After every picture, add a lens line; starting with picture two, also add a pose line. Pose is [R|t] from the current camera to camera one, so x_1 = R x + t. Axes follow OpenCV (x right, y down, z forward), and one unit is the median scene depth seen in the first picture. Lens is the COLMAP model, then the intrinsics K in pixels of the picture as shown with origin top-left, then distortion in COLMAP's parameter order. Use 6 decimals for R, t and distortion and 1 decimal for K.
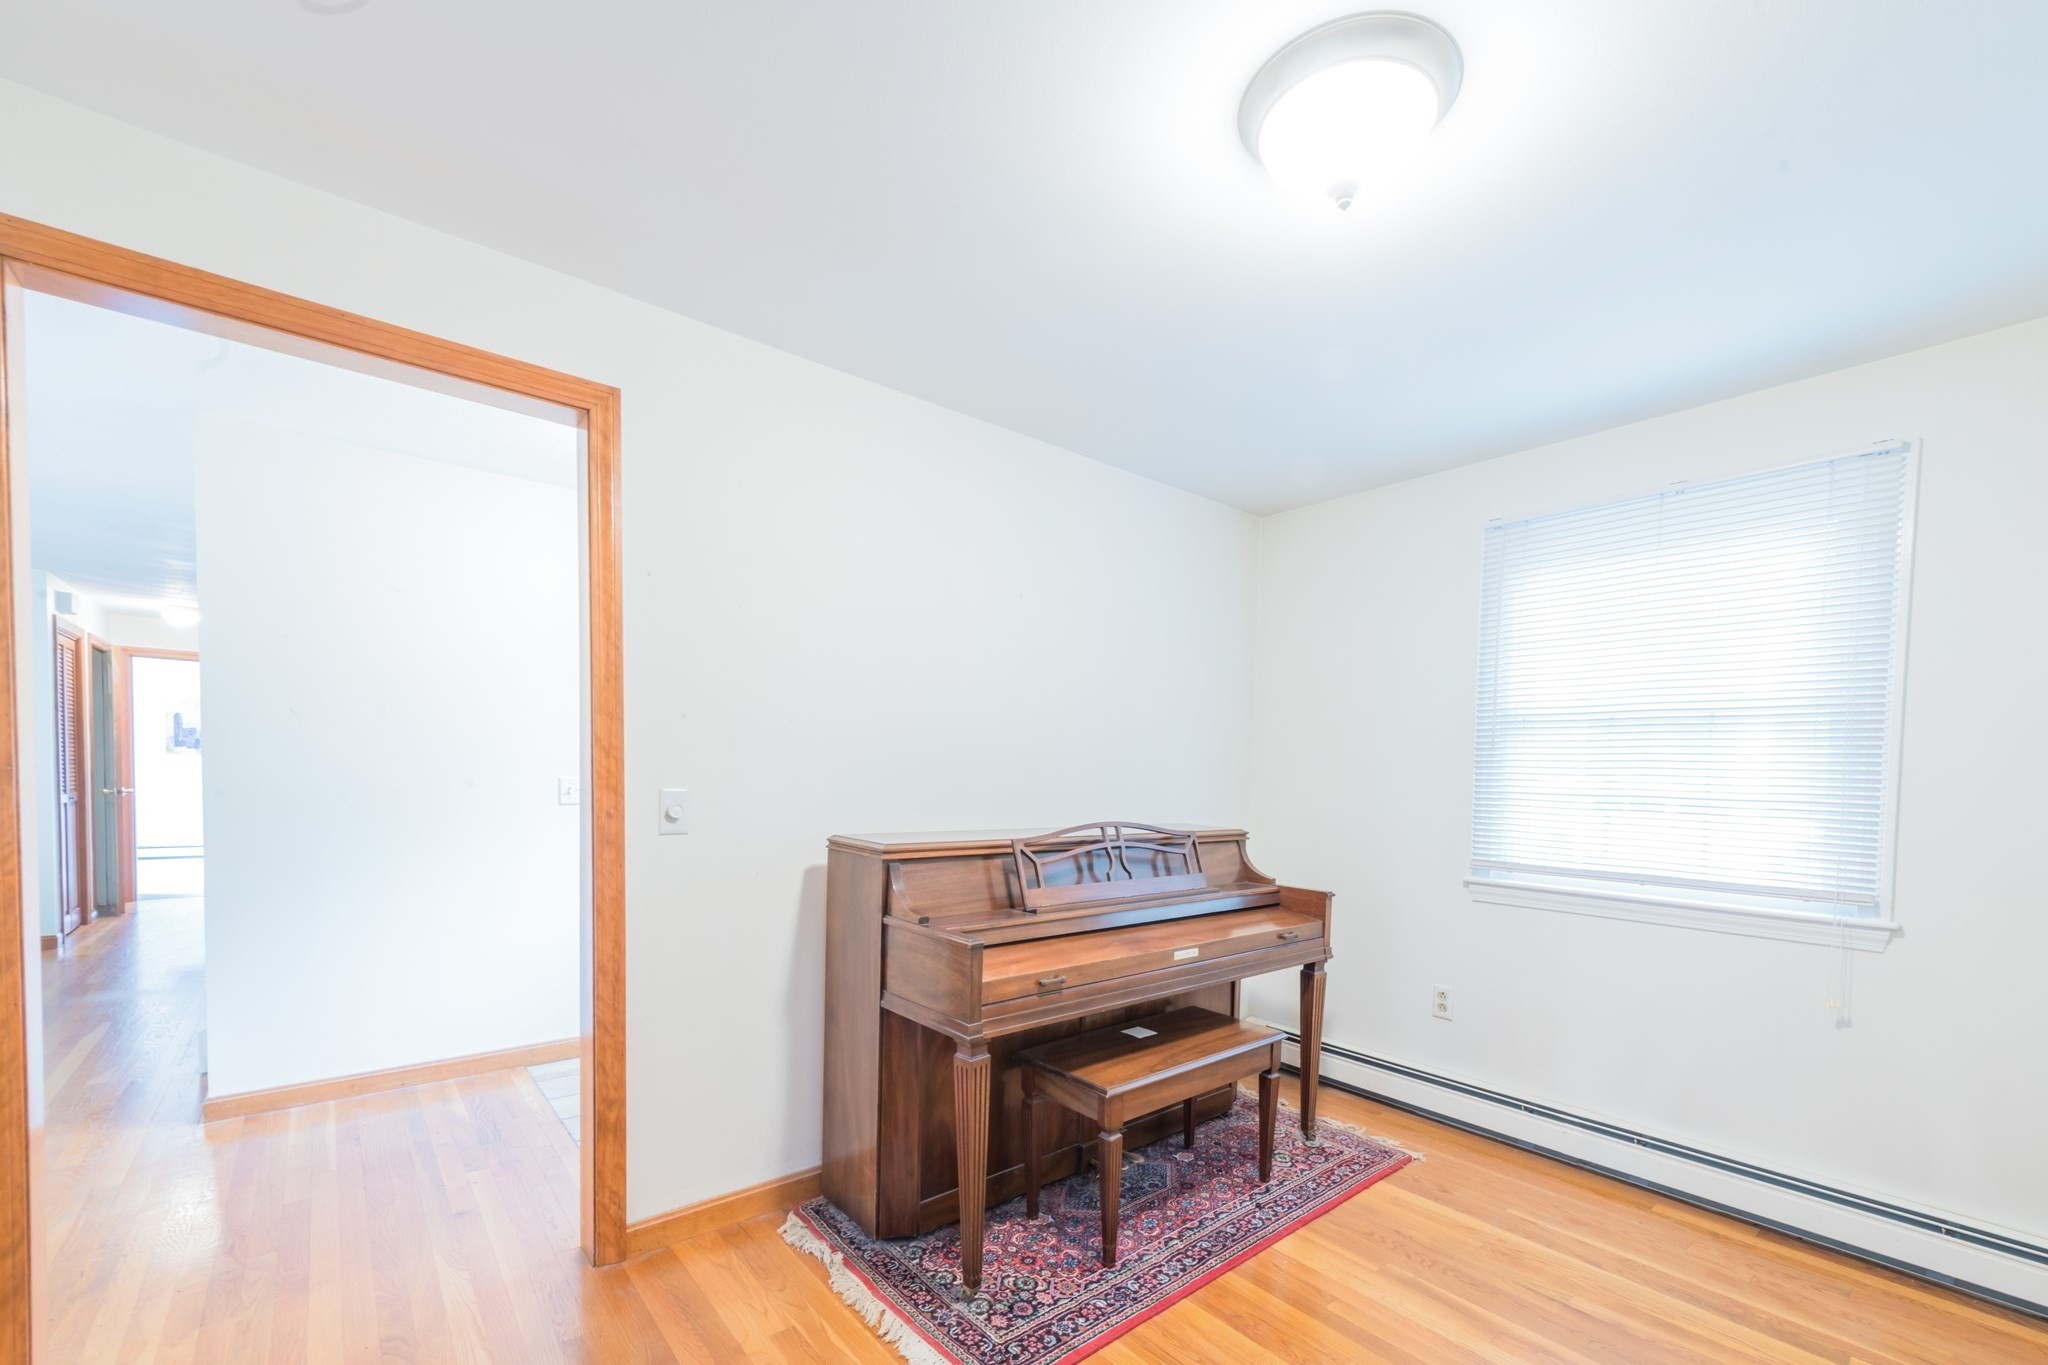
lens RADIAL K [[828.1, 0, 1041.7], [0, 828.1, 680.6], [0, 0, 1]] dist [0.002649, -0.000264]
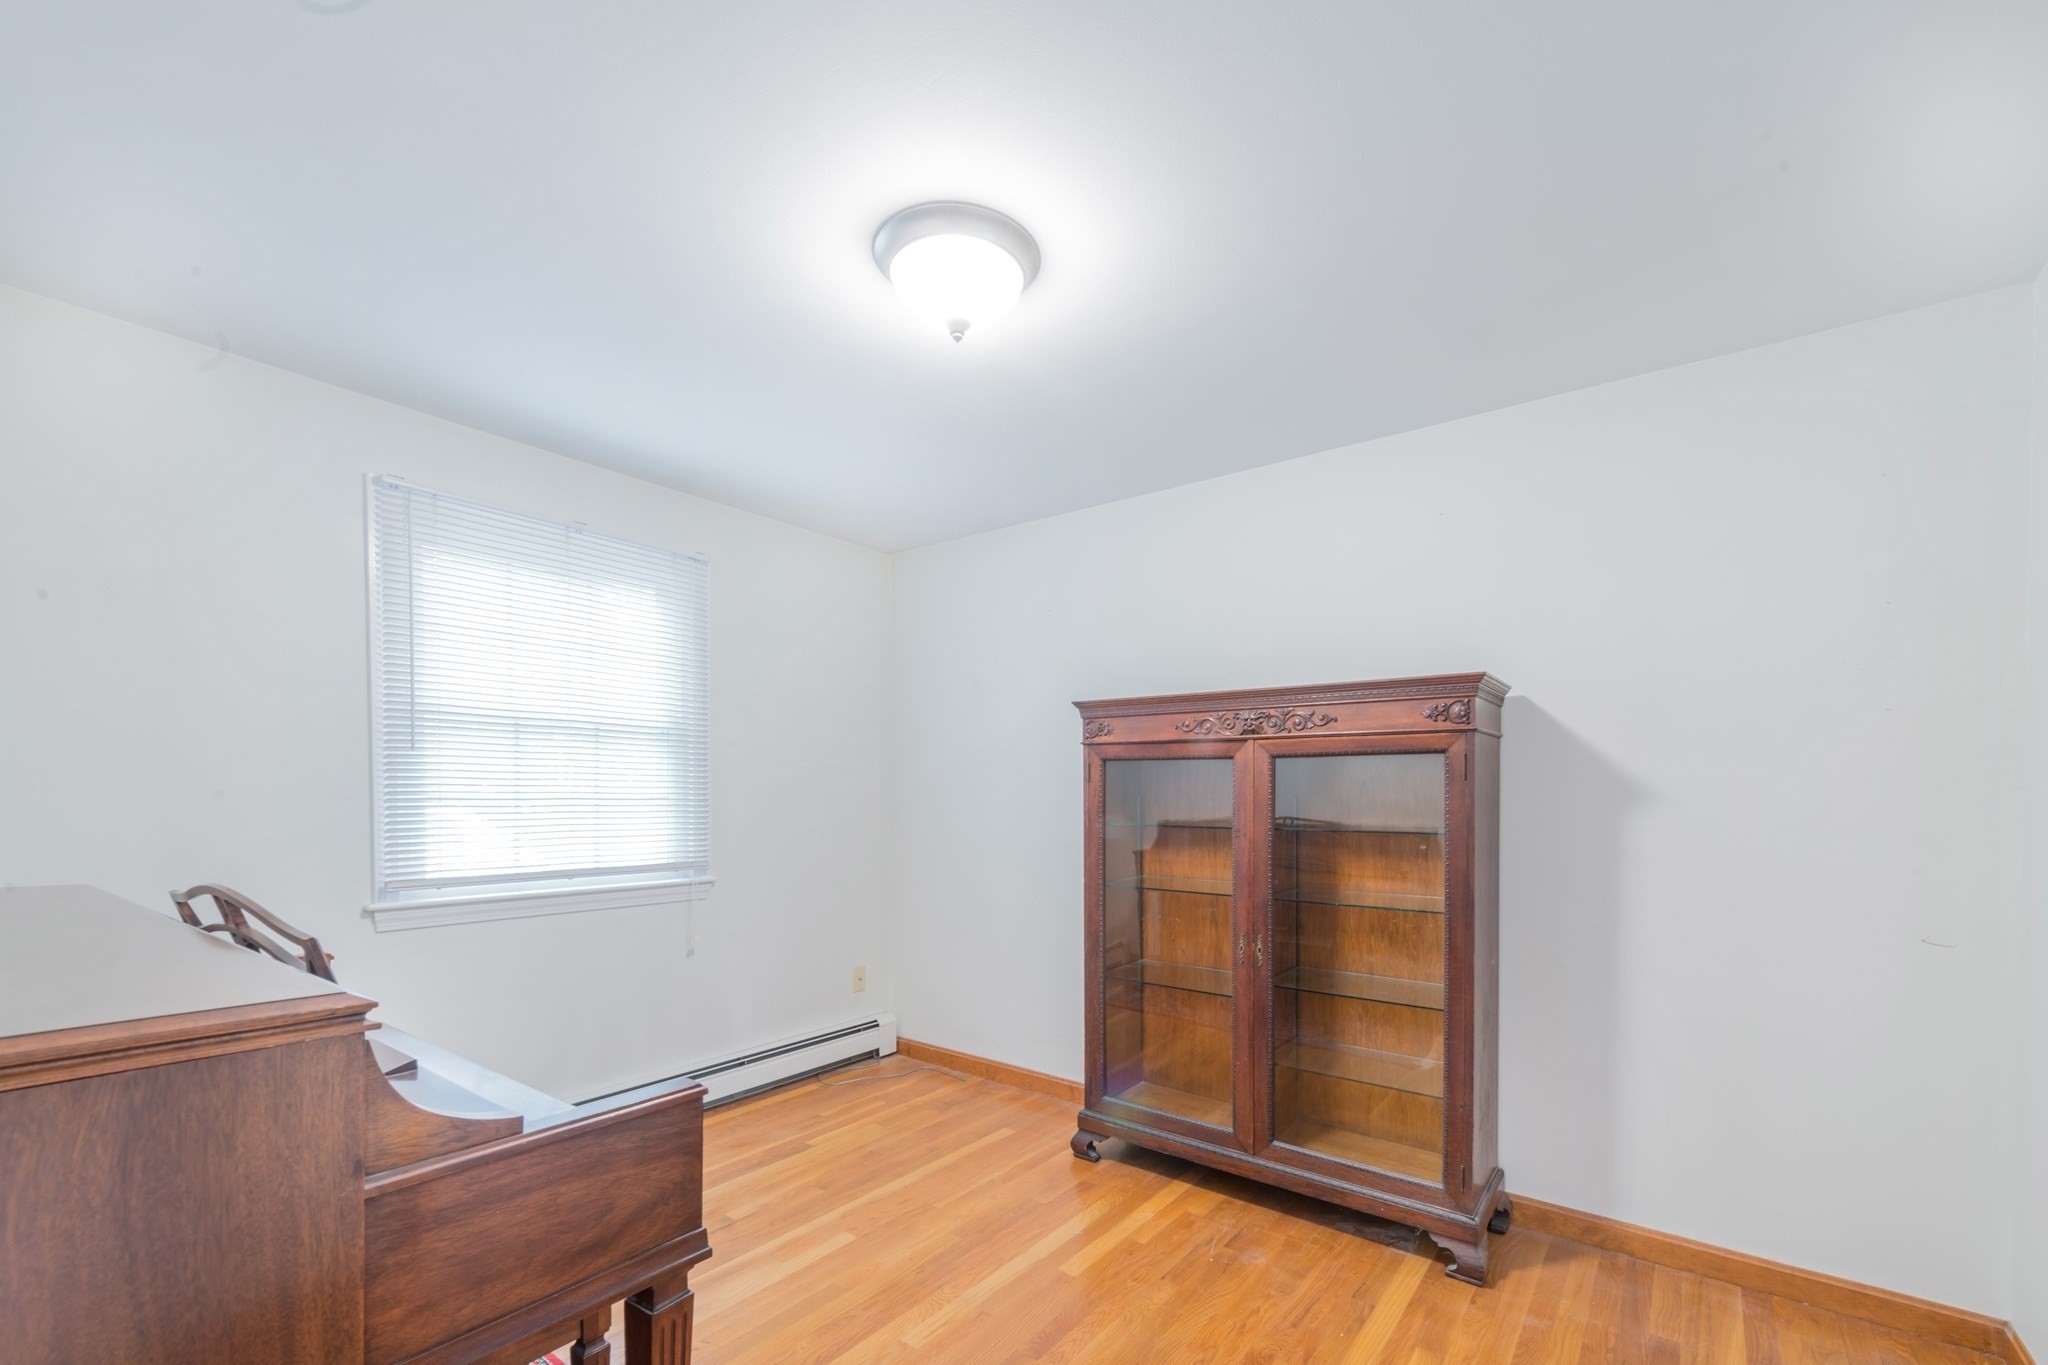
lens RADIAL K [[828.1, 0, 1041.7], [0, 828.1, 680.6], [0, 0, 1]] dist [0.002649, -0.000264]
pose [[-0.217552, 0.110673, 0.969754, -0.559965], [-0.116399, 0.983519, -0.138356, 0.074039], [-0.969083, -0.142978, -0.201084, 0.719416]]
